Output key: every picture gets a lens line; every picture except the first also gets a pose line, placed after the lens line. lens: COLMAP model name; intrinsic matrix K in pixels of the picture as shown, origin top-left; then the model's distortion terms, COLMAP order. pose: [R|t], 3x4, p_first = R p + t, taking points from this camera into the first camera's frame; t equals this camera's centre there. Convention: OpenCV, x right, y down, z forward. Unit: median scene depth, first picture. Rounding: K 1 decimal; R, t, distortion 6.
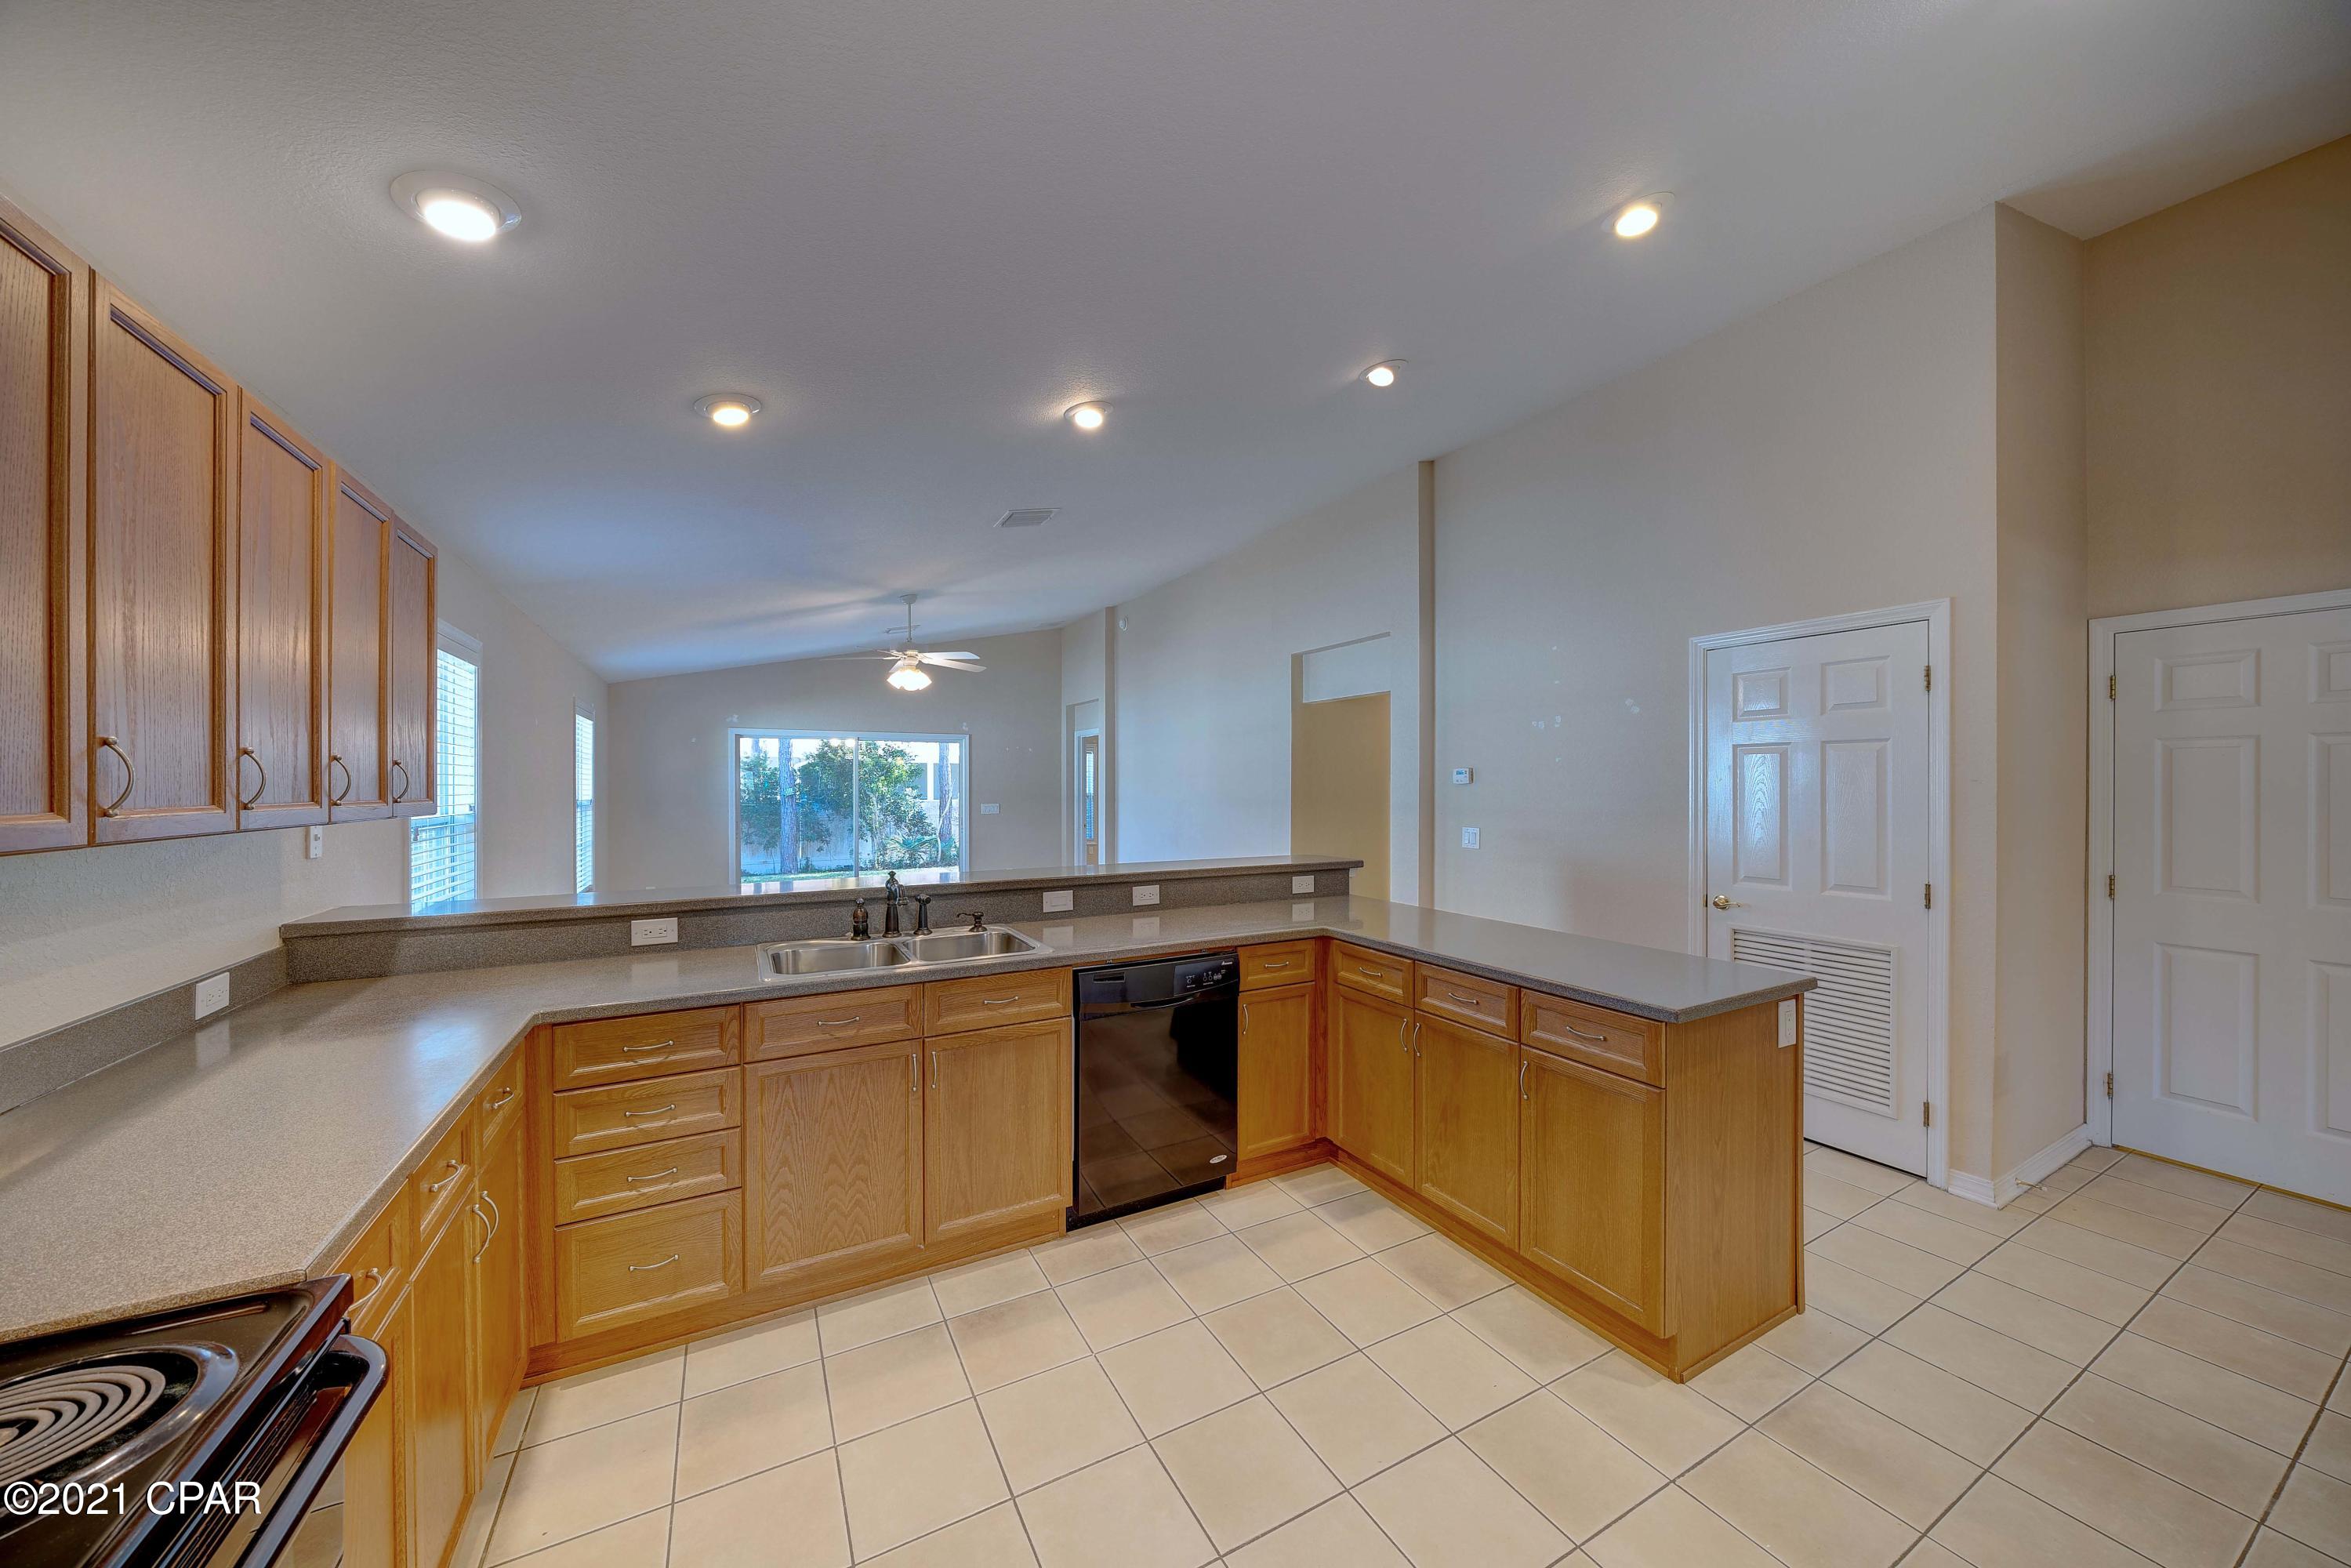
lens RADIAL K [[806.6, 0, 1177.5], [0, 806.6, 786.2], [0, 0, 1]] dist [-0.005902, -0.000254]
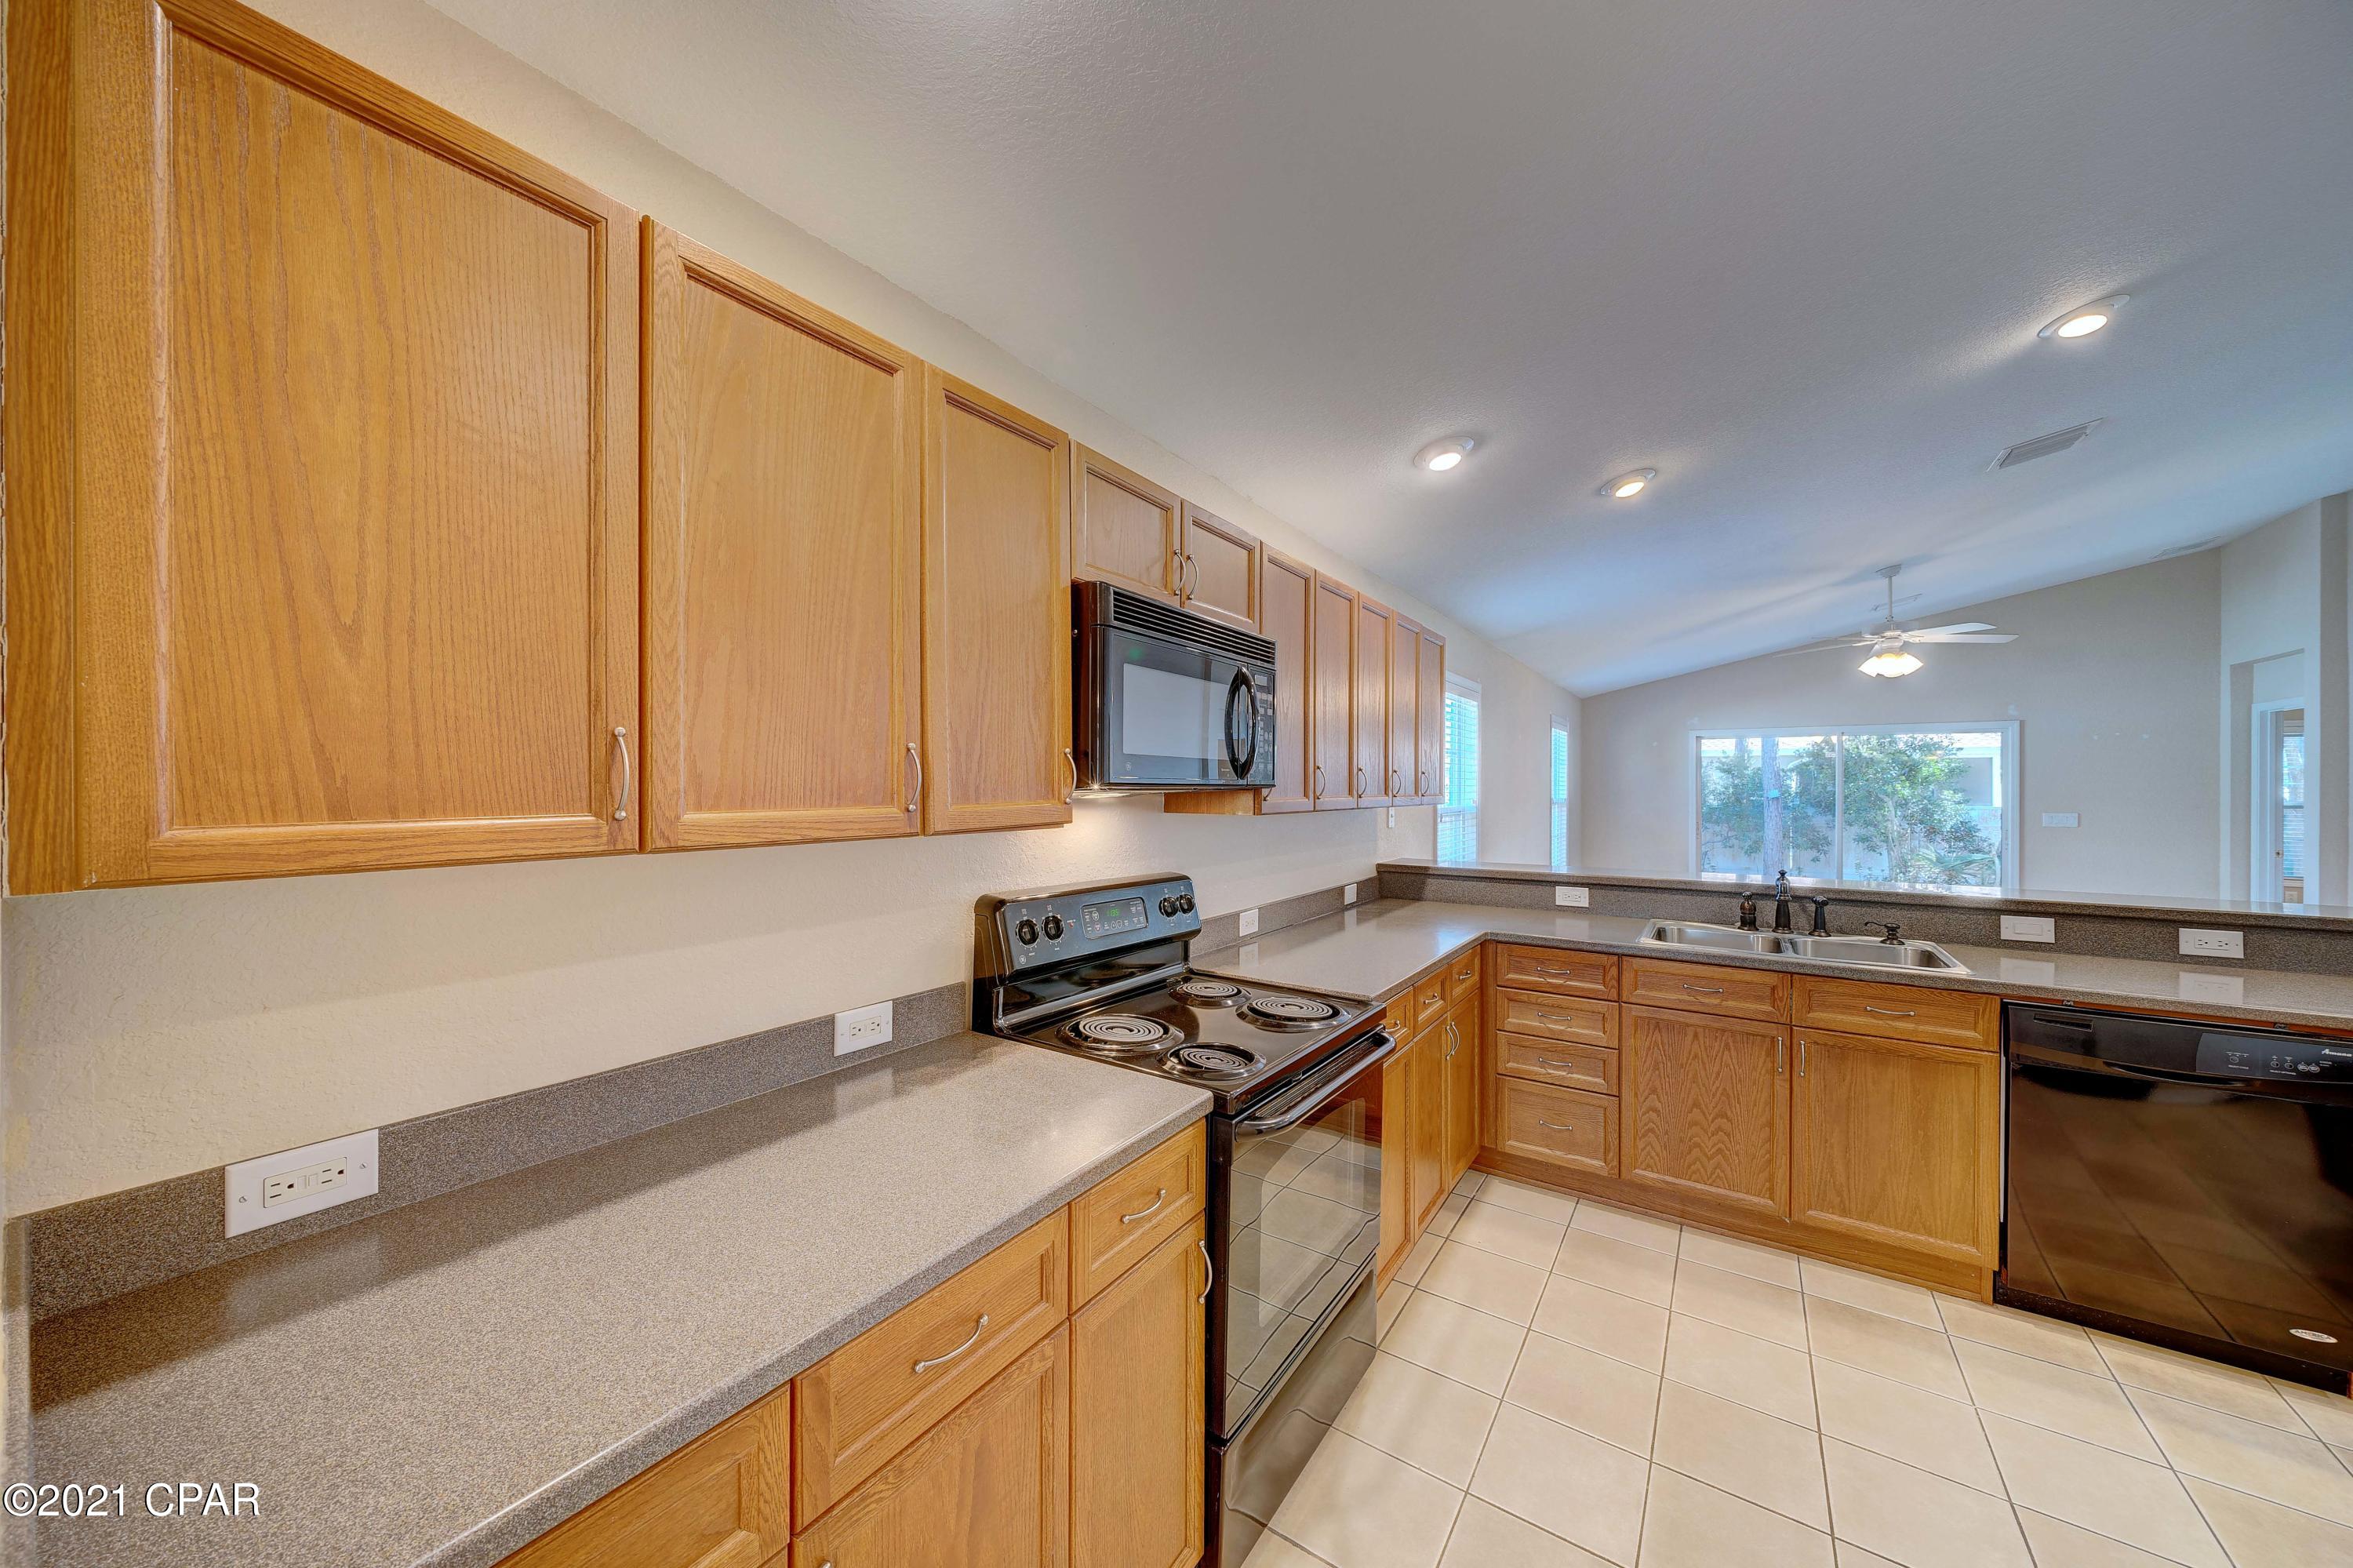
lens RADIAL K [[807.3, 0, 1153.6], [0, 807.3, 783.8], [0, 0, 1]] dist [-0.005902, -0.000254]
pose [[0.429588, 0.001411, -0.903024, 0.267503], [-0.005142, 0.999986, -0.000884, -0.000926], [0.903010, 0.005023, 0.429590, -0.206787]]
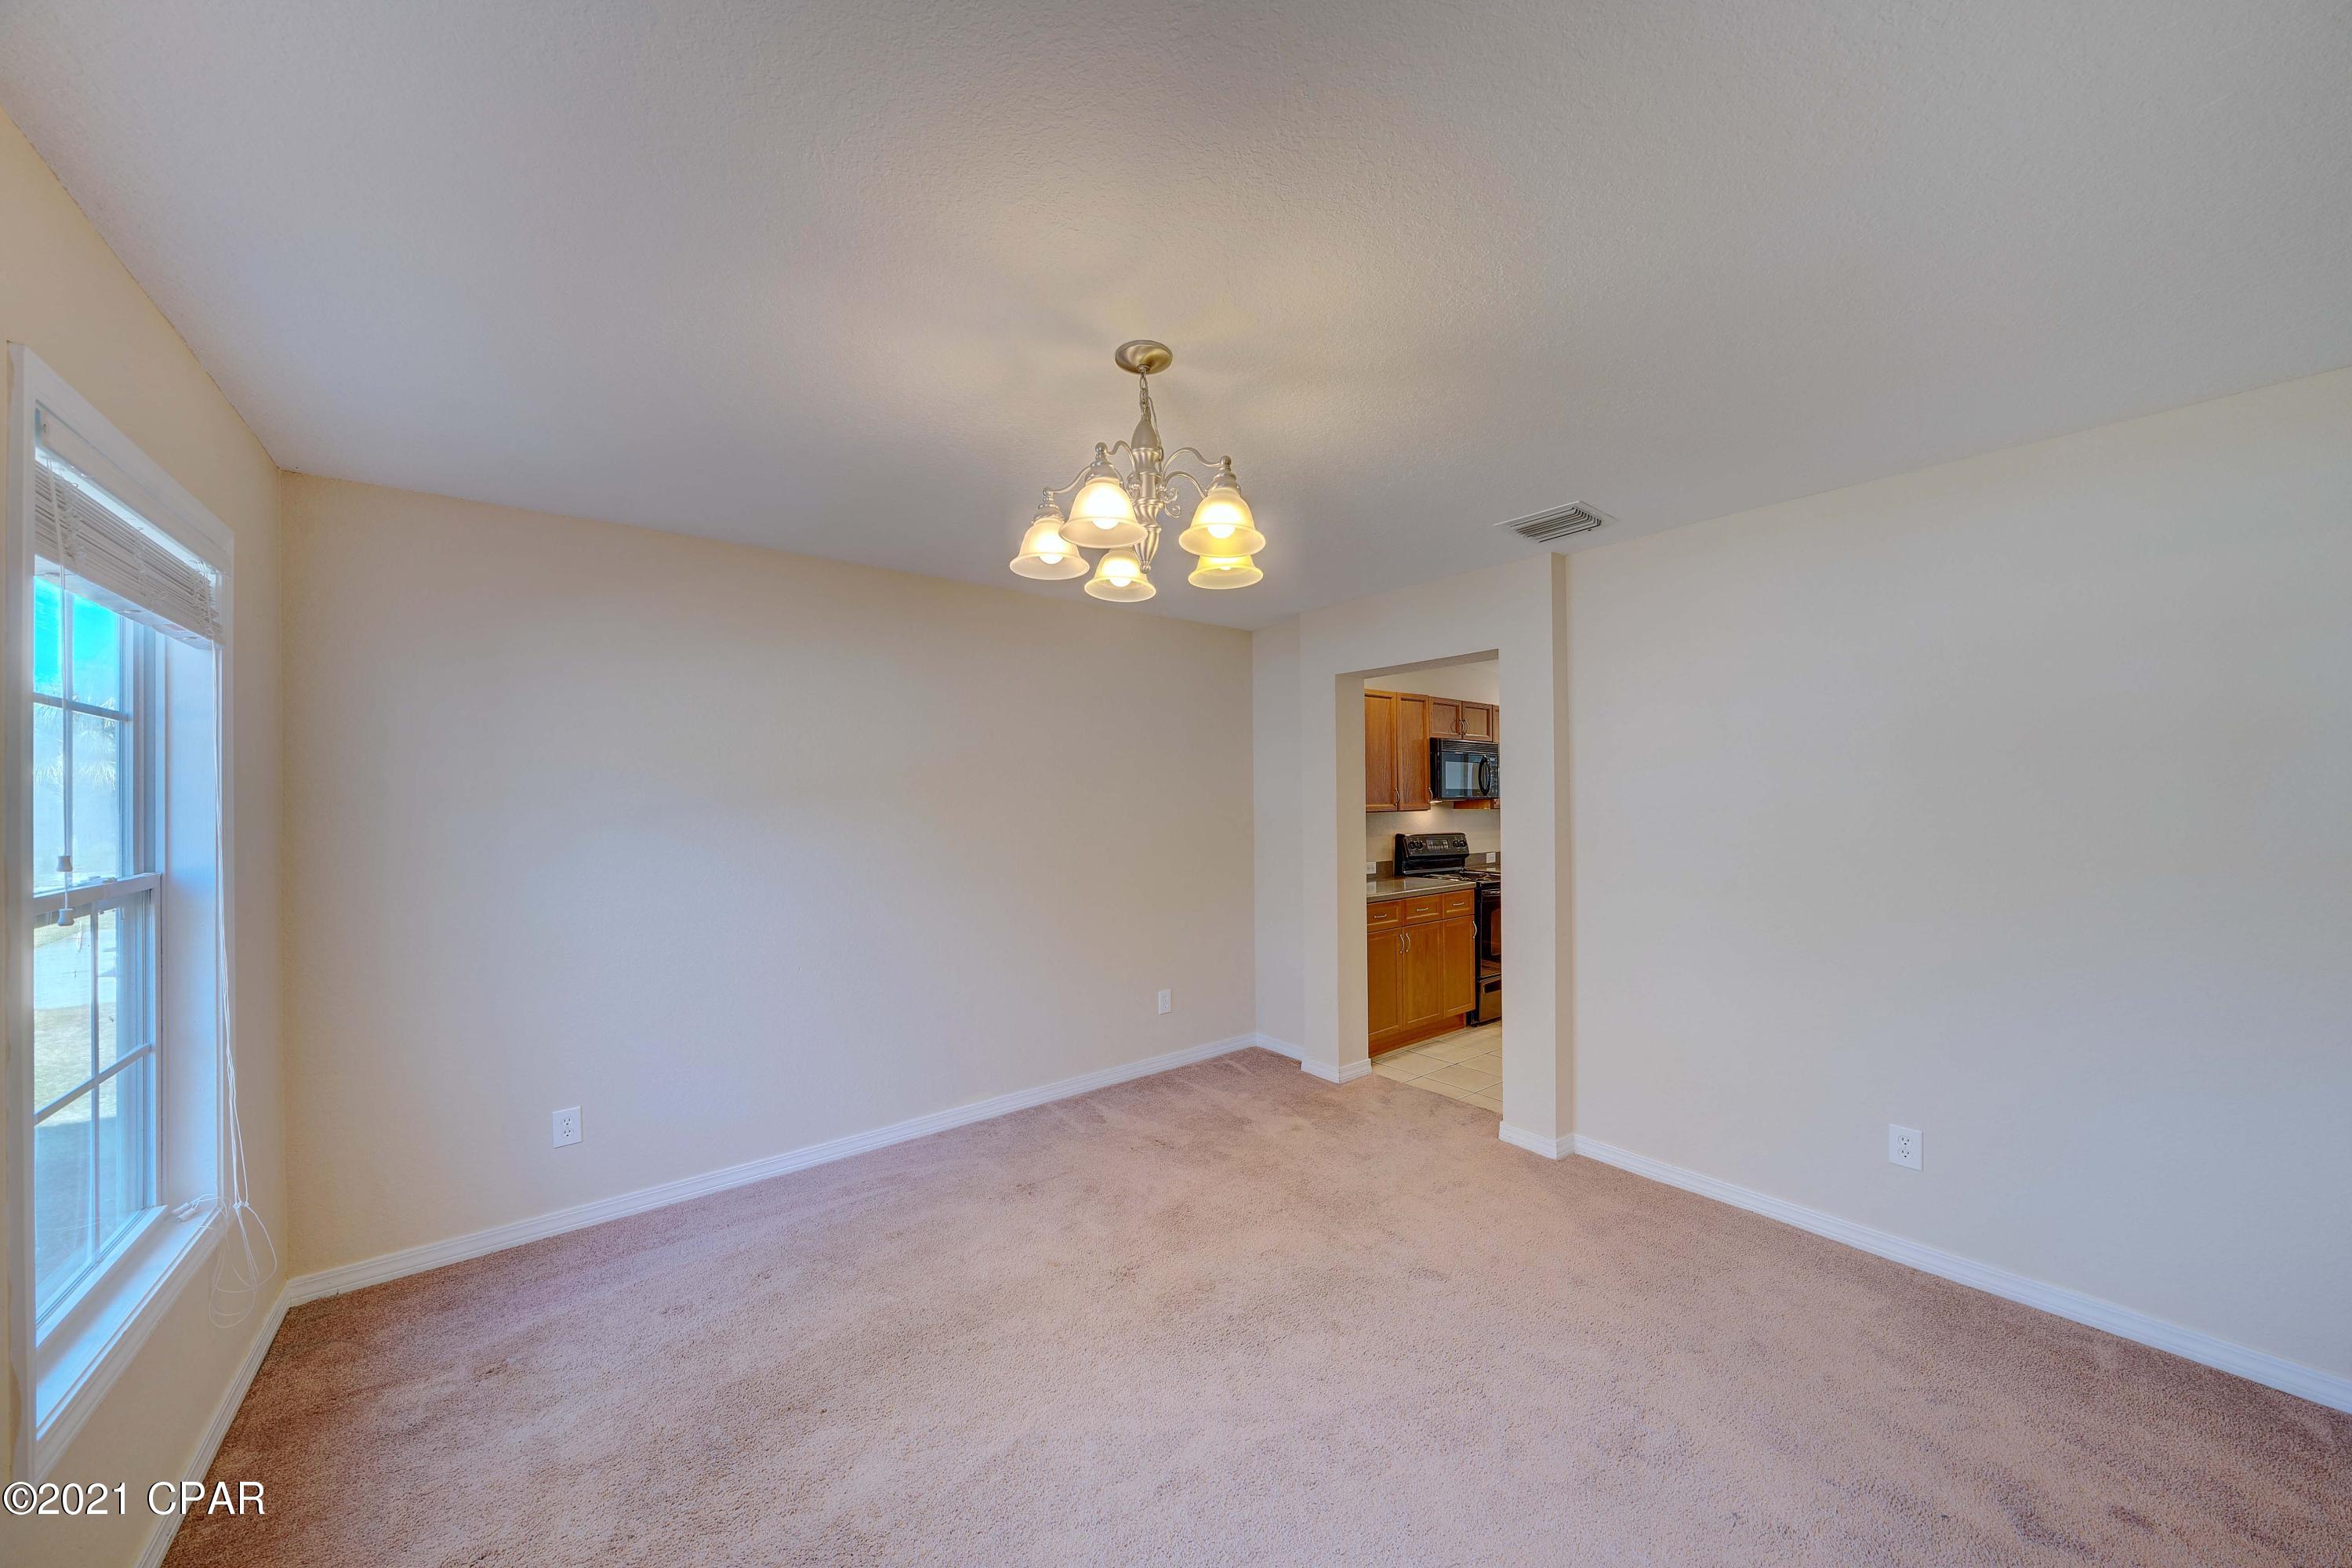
lens RADIAL K [[806.9, 0, 1160.1], [0, 806.9, 783.7], [0, 0, 1]] dist [-0.005902, -0.000254]
pose [[0.156180, -0.012043, -0.987655, 1.683545], [0.002439, 0.999927, -0.011807, -0.016700], [0.987726, -0.000565, 0.156198, -1.043904]]
